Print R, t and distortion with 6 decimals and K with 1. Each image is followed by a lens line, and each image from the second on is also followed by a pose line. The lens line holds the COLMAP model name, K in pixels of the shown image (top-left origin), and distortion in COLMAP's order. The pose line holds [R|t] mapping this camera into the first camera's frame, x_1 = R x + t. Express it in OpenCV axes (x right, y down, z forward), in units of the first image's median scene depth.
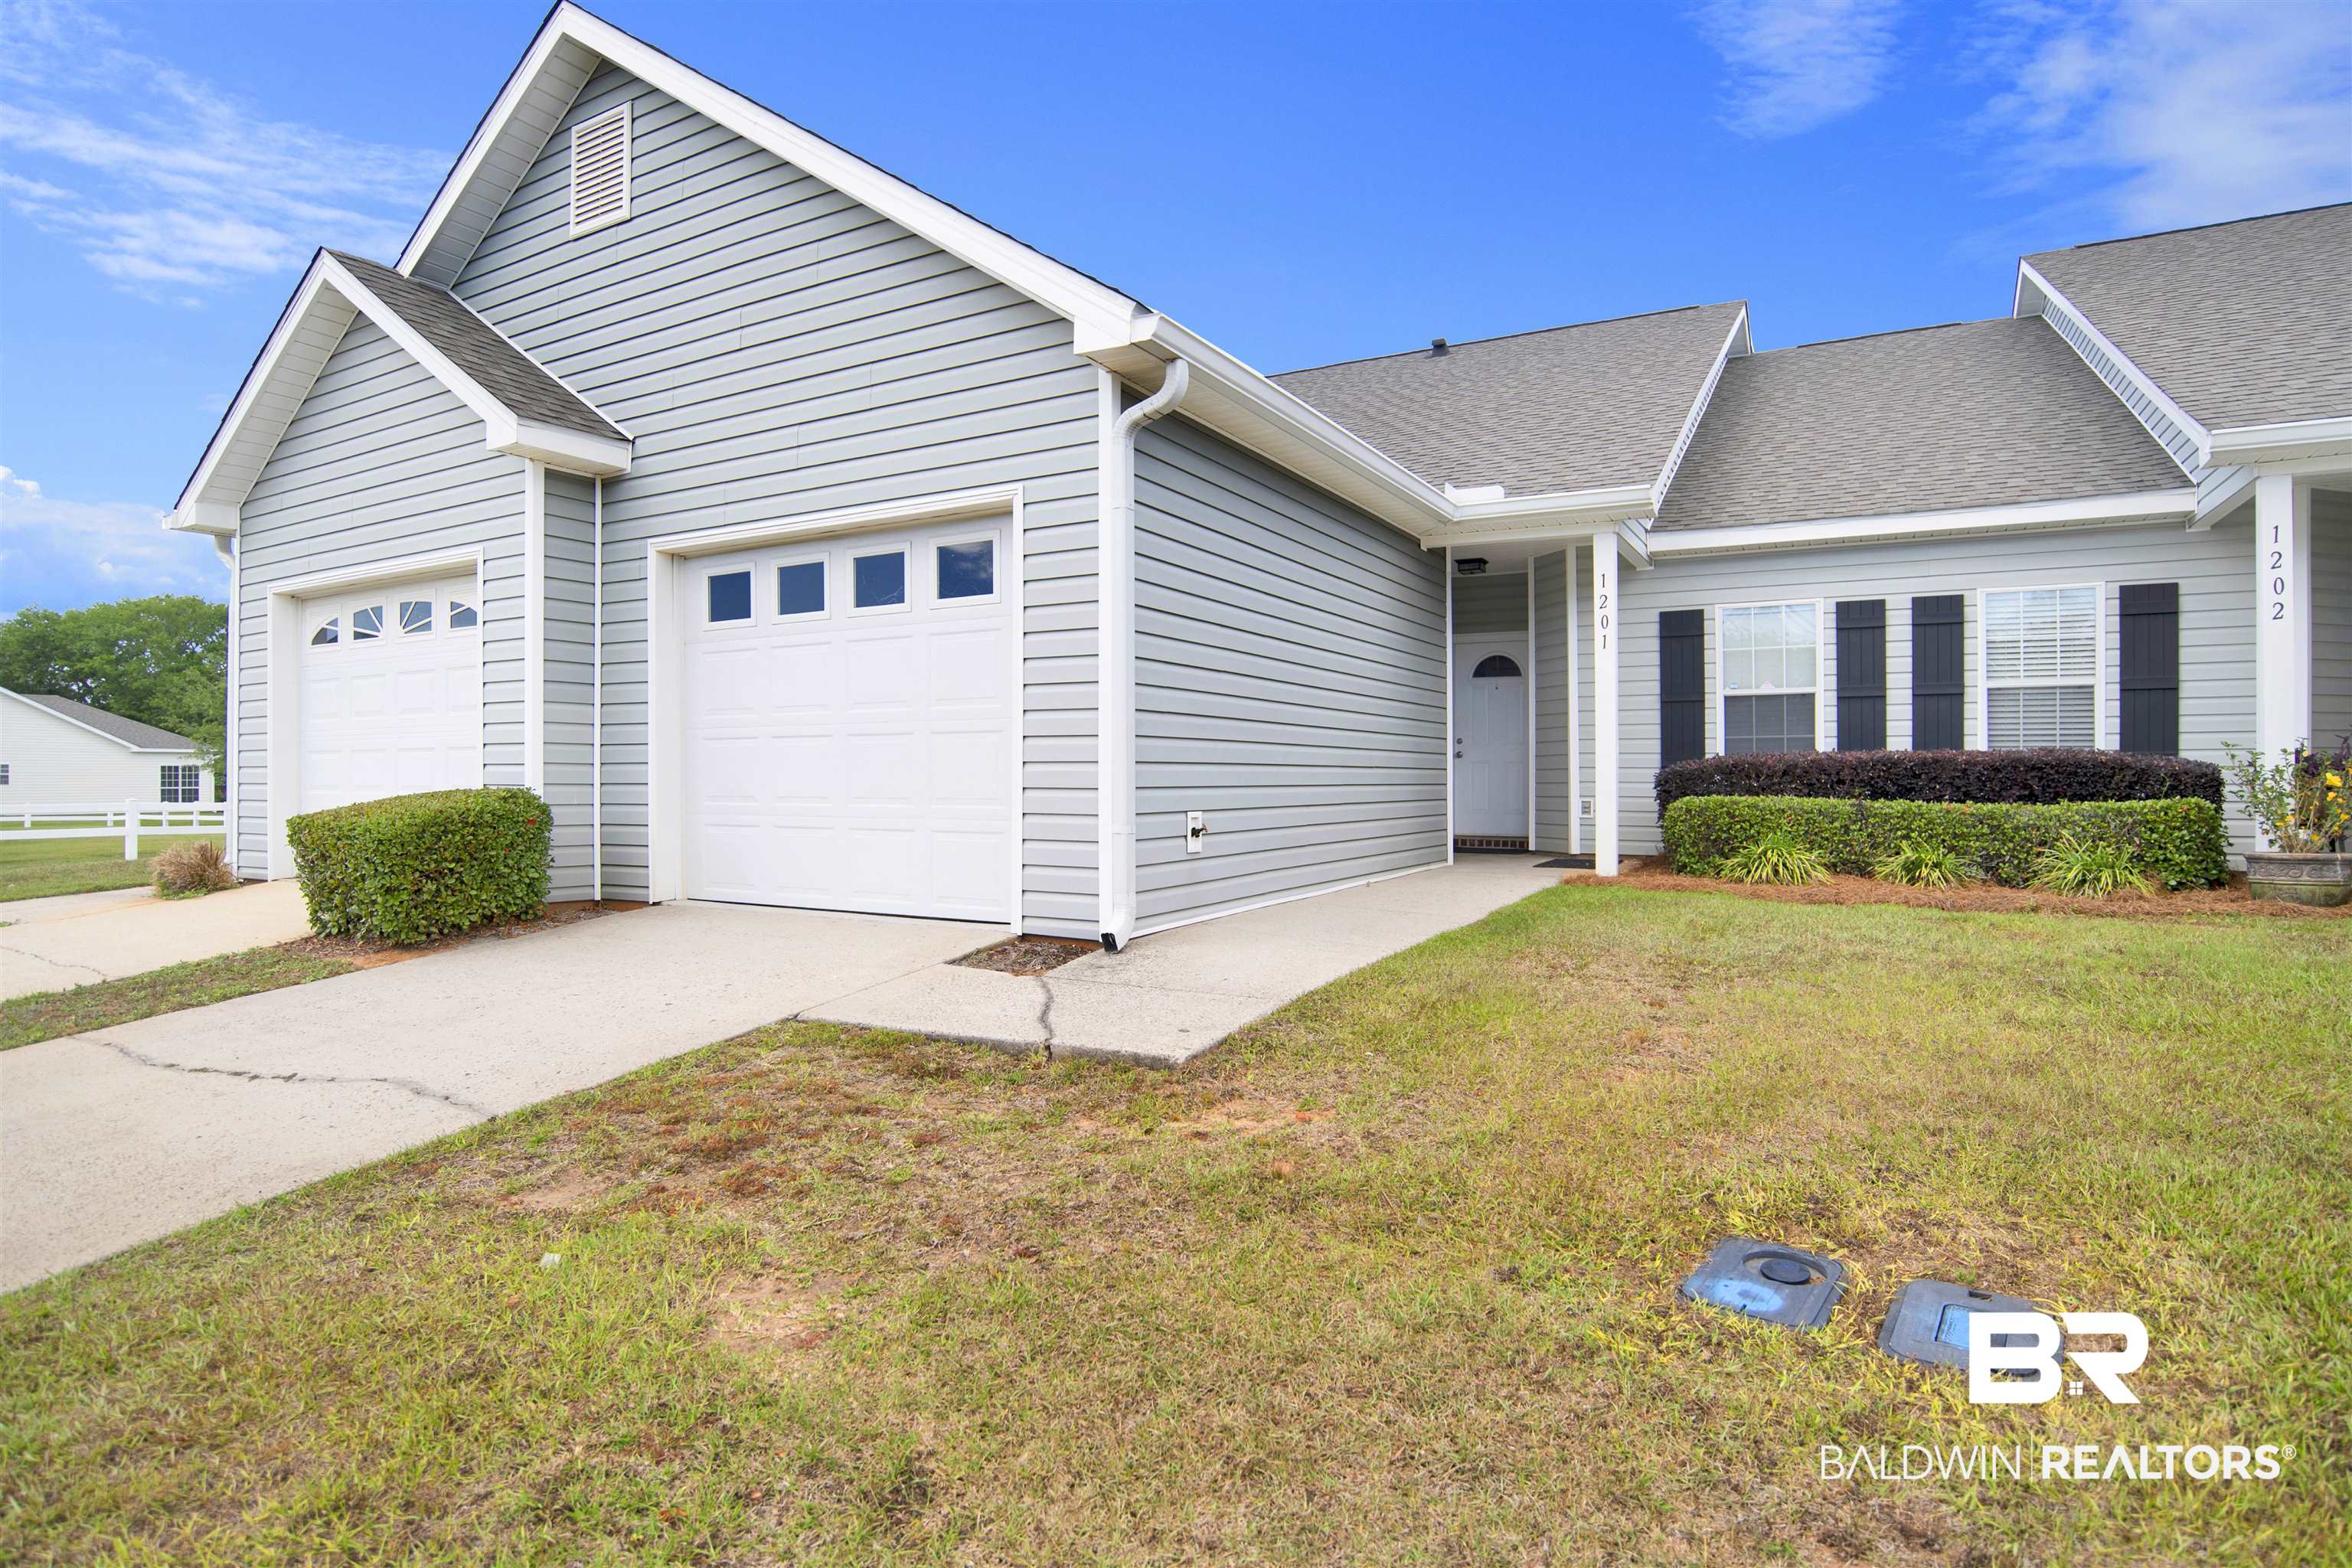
lens RADIAL K [[1233.9, 0, 1197.1], [0, 1233.9, 779.9], [0, 0, 1]] dist [-0.050225, 0.017693]
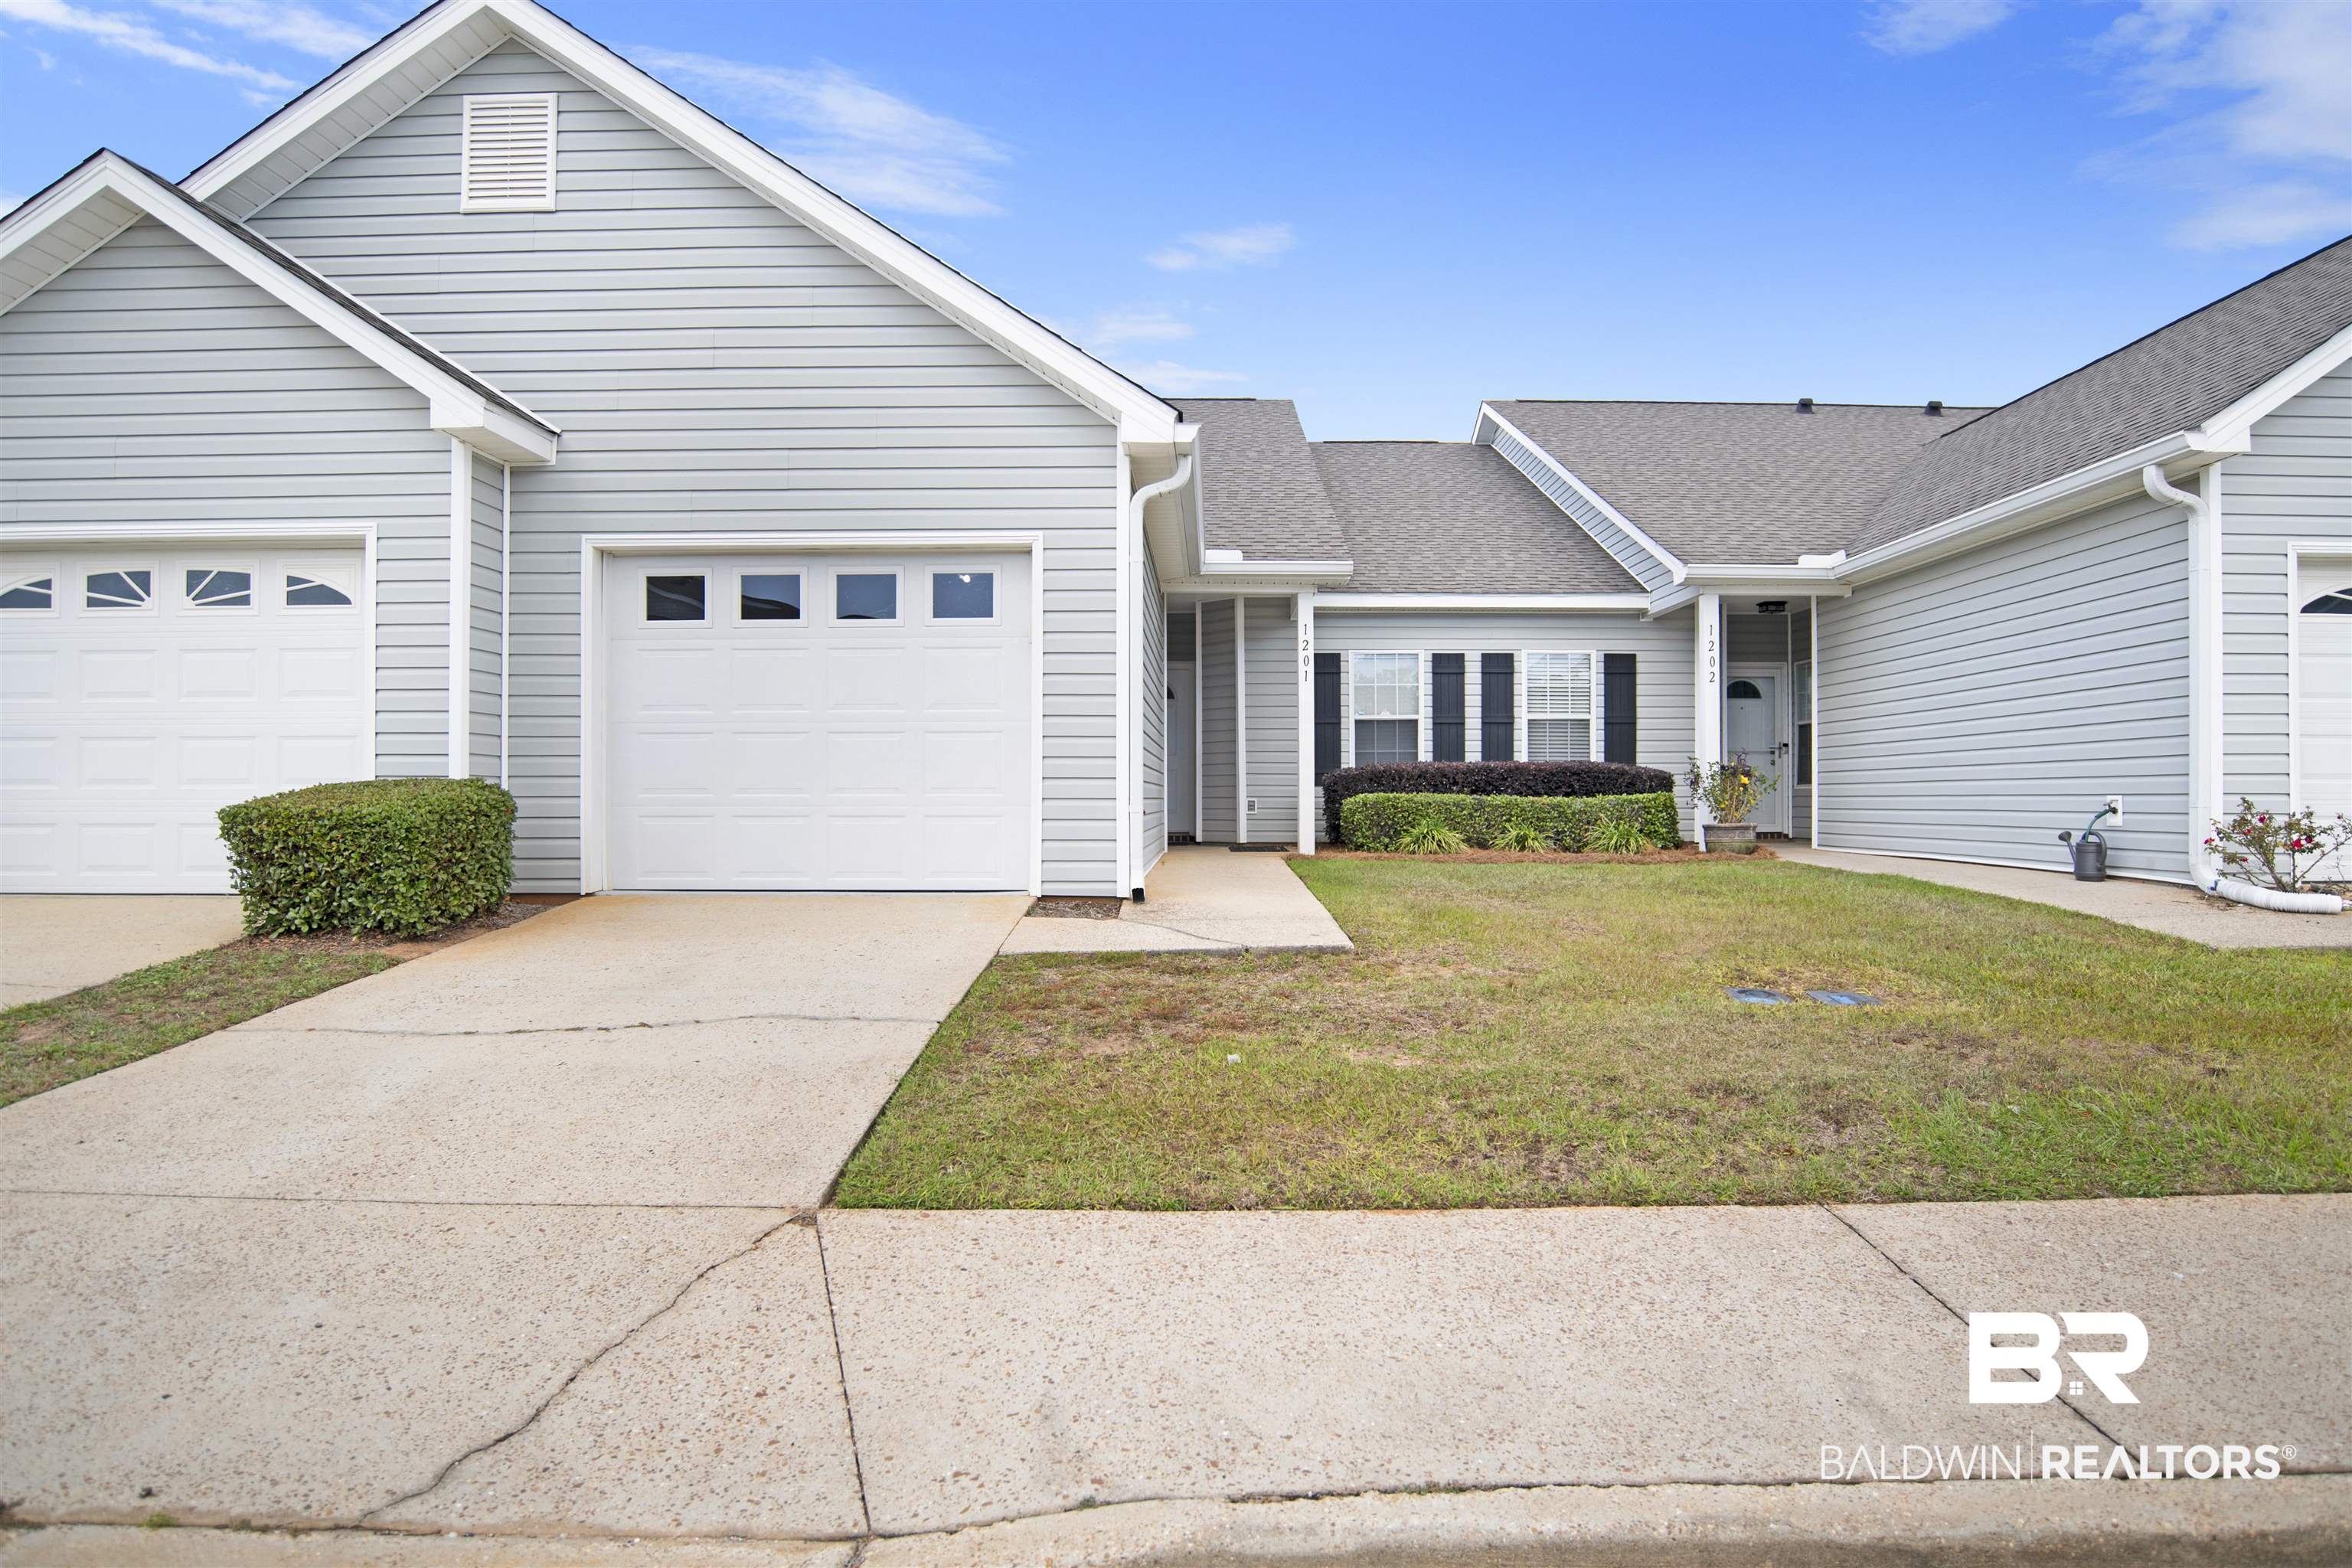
lens RADIAL K [[1233.9, 0, 1232.0], [0, 1233.9, 791.5], [0, 0, 1]] dist [-0.050225, 0.017693]
pose [[0.874535, 0.001168, 0.484960, -0.374366], [0.000781, 0.999992, -0.003816, 0.016181], [-0.484961, 0.003716, 0.874528, -0.113132]]
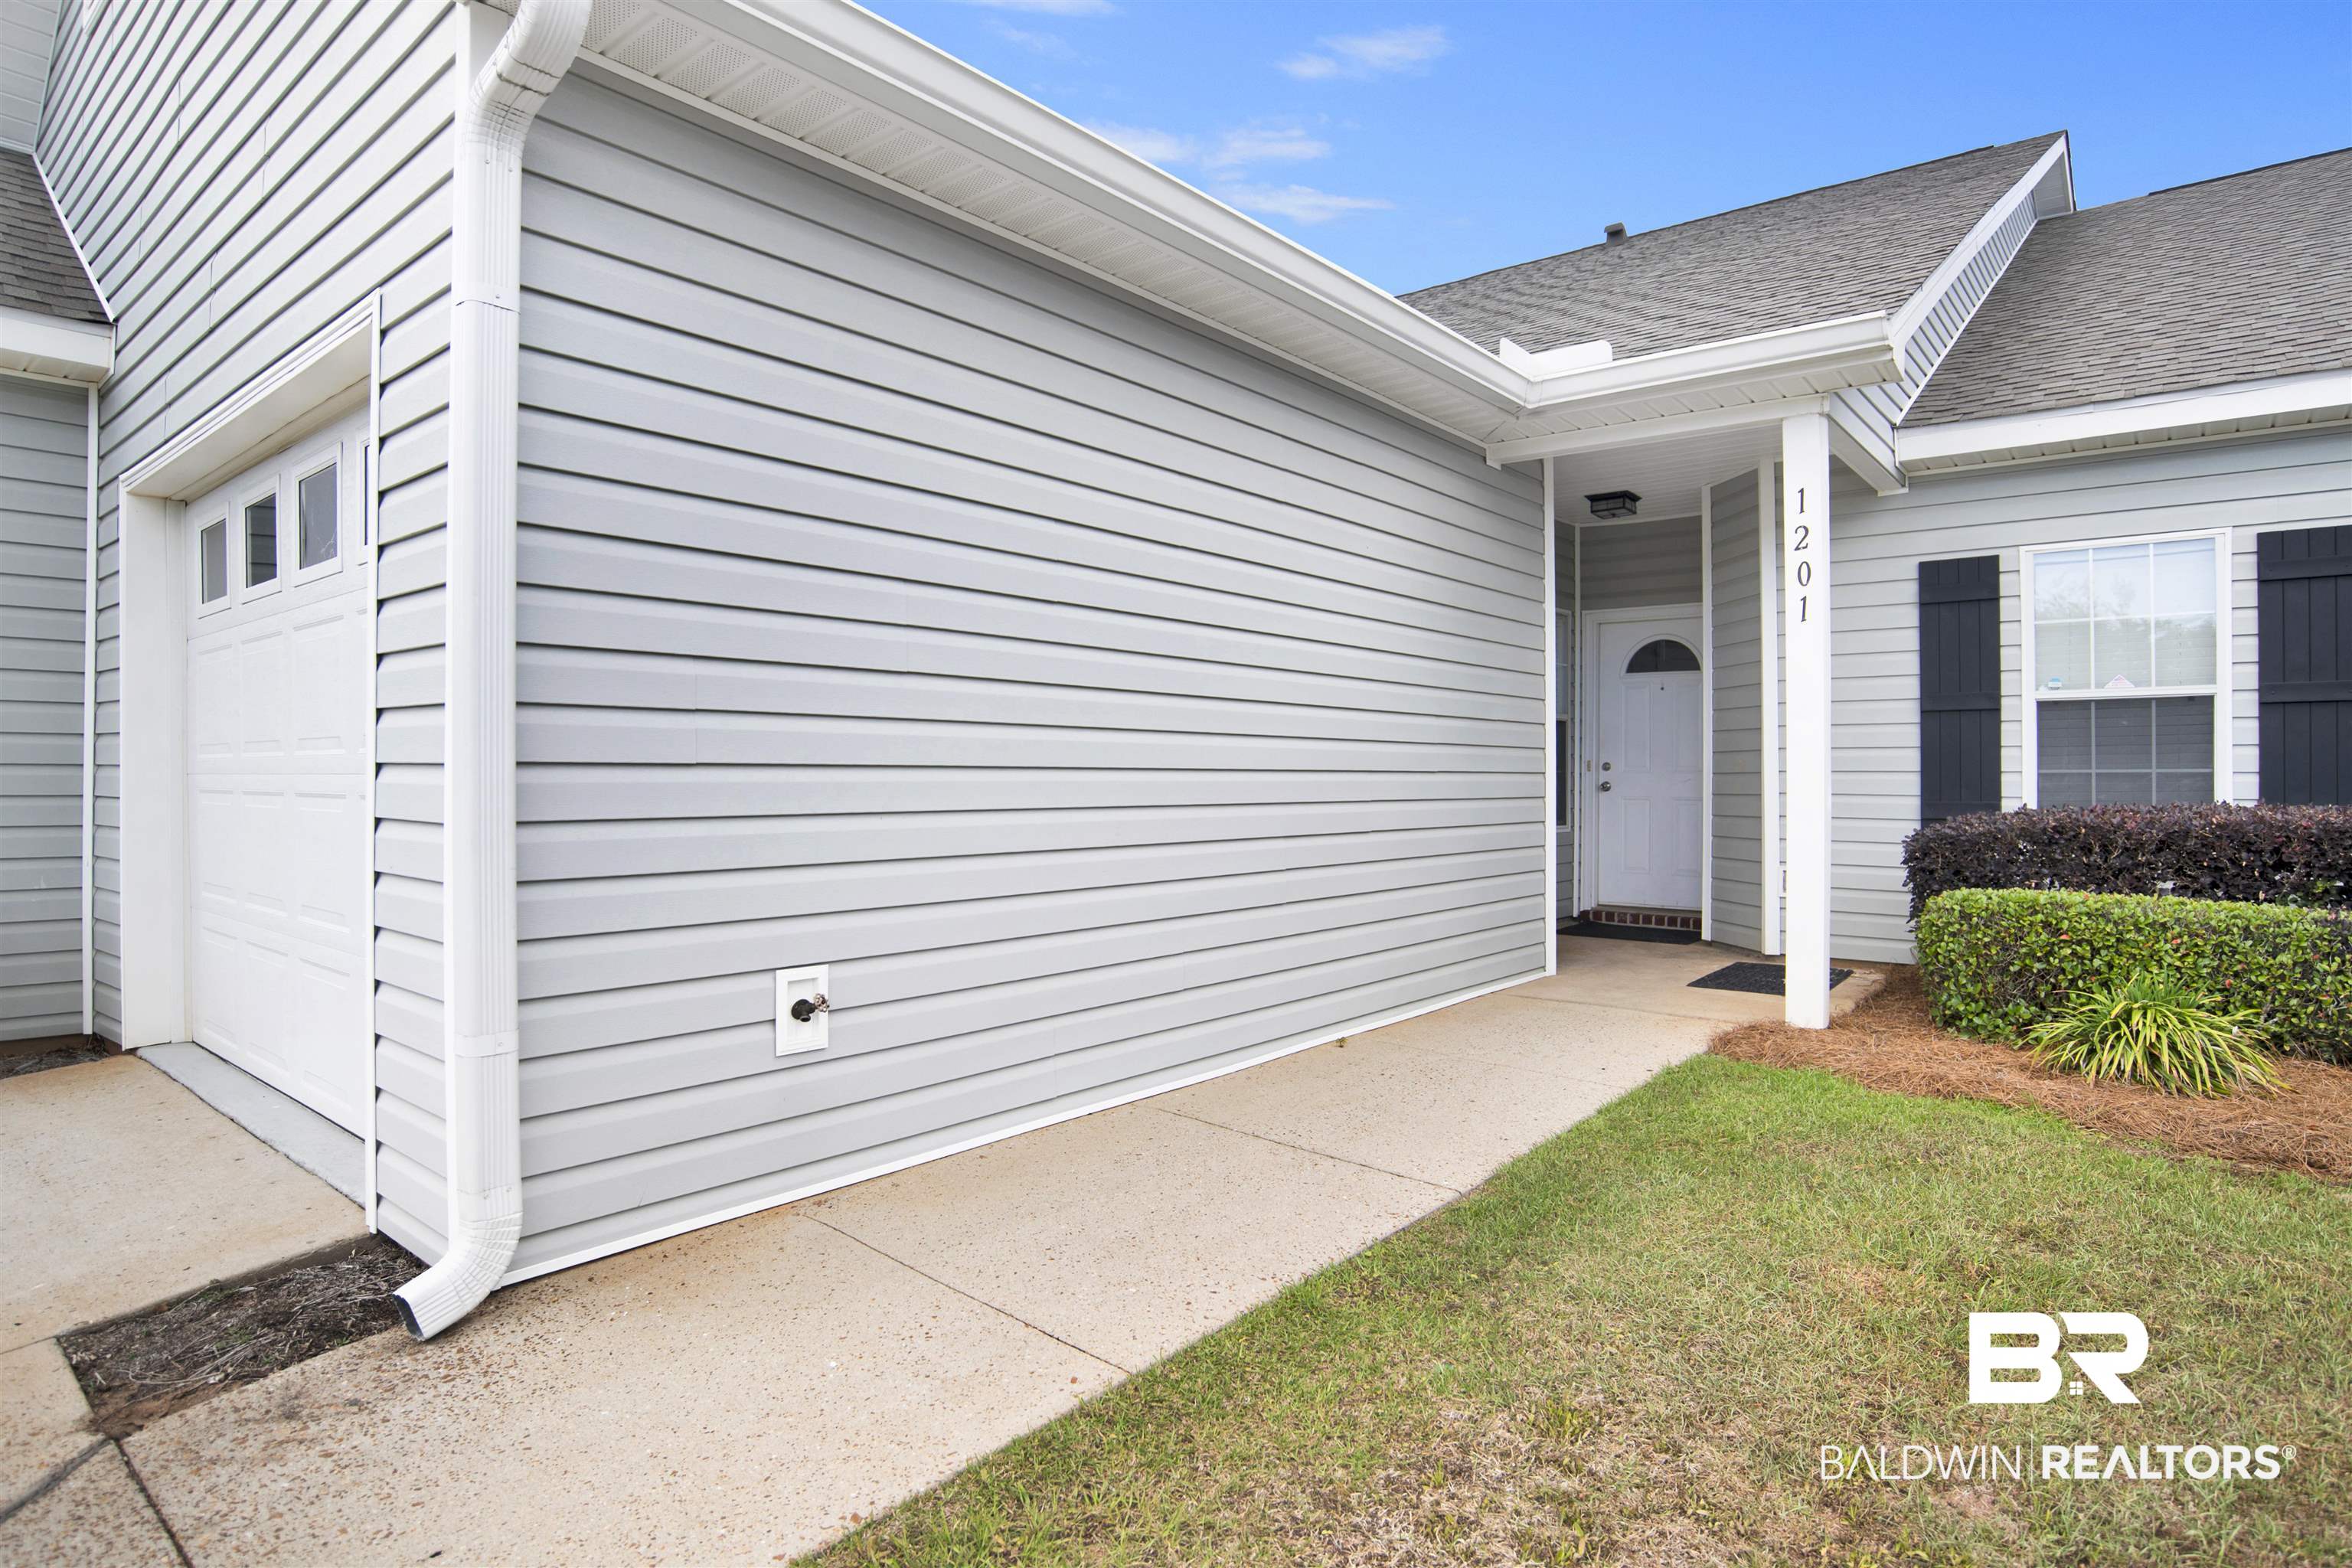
lens RADIAL K [[1233.9, 0, 1180.7], [0, 1233.9, 773.4], [0, 0, 1]] dist [-0.050225, 0.017693]
pose [[0.979154, 0.005173, -0.203054, 0.164383], [-0.005858, 0.999979, -0.002771, -0.033645], [0.203036, 0.003903, 0.979164, 0.391211]]
